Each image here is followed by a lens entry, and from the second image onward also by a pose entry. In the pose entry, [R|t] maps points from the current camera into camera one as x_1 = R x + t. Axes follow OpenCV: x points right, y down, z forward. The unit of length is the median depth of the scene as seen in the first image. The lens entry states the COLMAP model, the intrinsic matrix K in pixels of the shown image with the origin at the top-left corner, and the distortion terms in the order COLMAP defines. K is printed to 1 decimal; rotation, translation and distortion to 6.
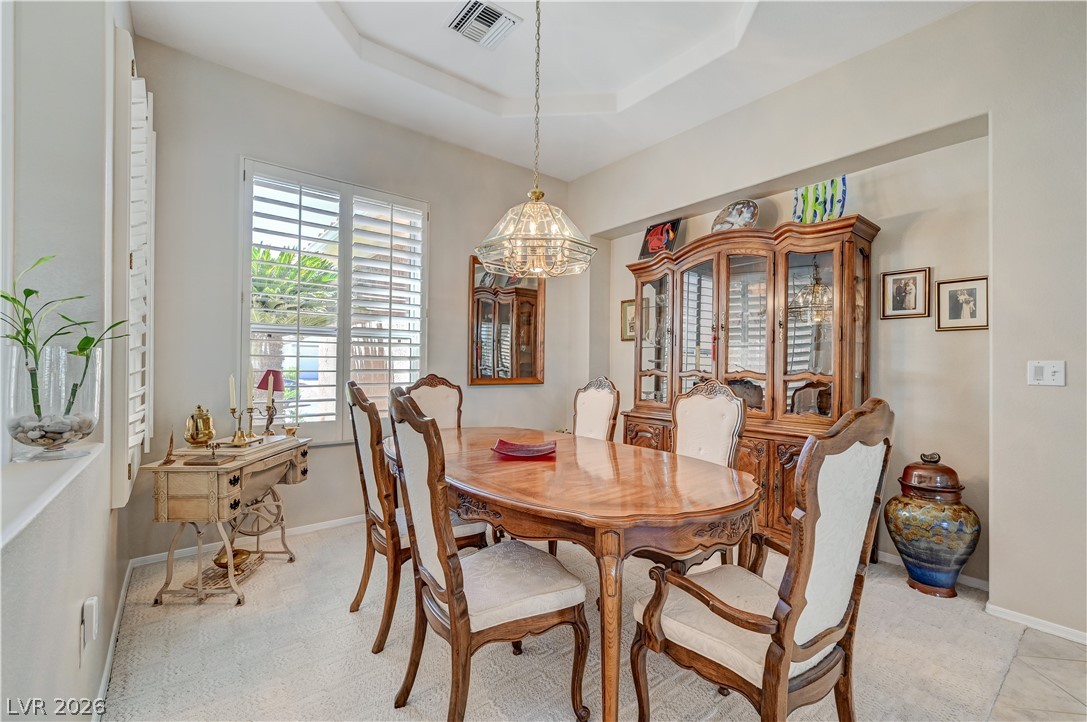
lens RADIAL K [[460.6, 0, 545.2], [0, 460.6, 364.1], [0, 0, 1]] dist [0.002184, 0.000553]
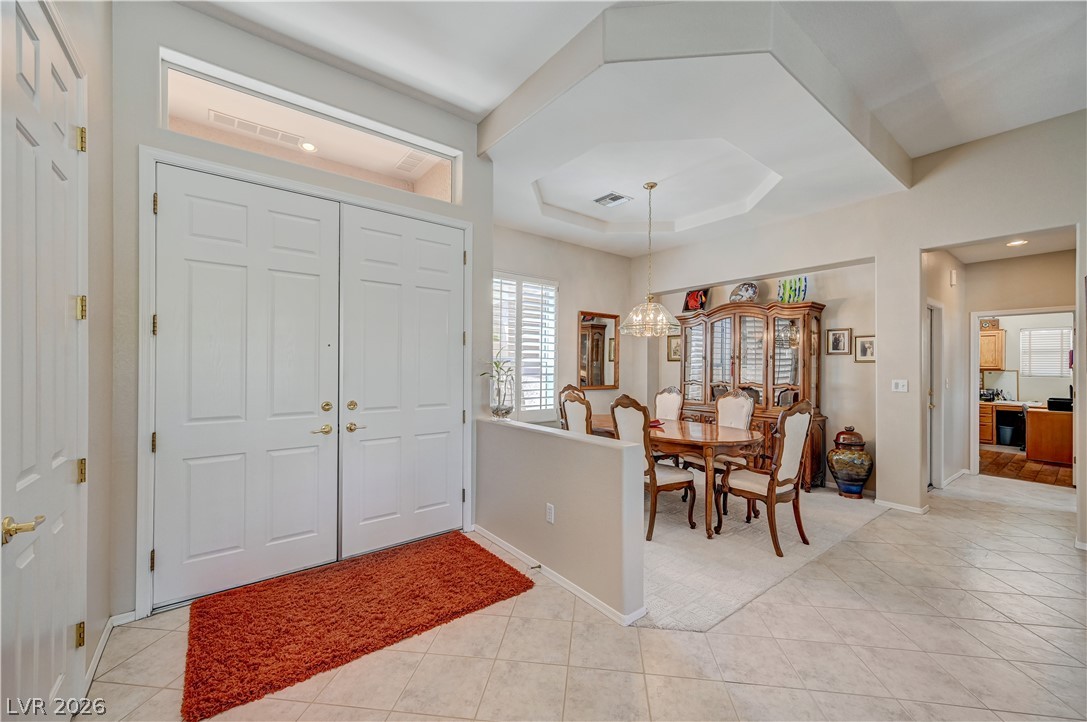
lens RADIAL K [[429.0, 0, 538.3], [0, 429.0, 362.6], [0, 0, 1]] dist [0.001605, 0.000225]
pose [[0.999802, -0.002101, -0.019811, -0.386237], [0.001989, 0.999982, -0.005626, -0.058704], [0.019822, 0.005586, 0.999788, -0.733824]]
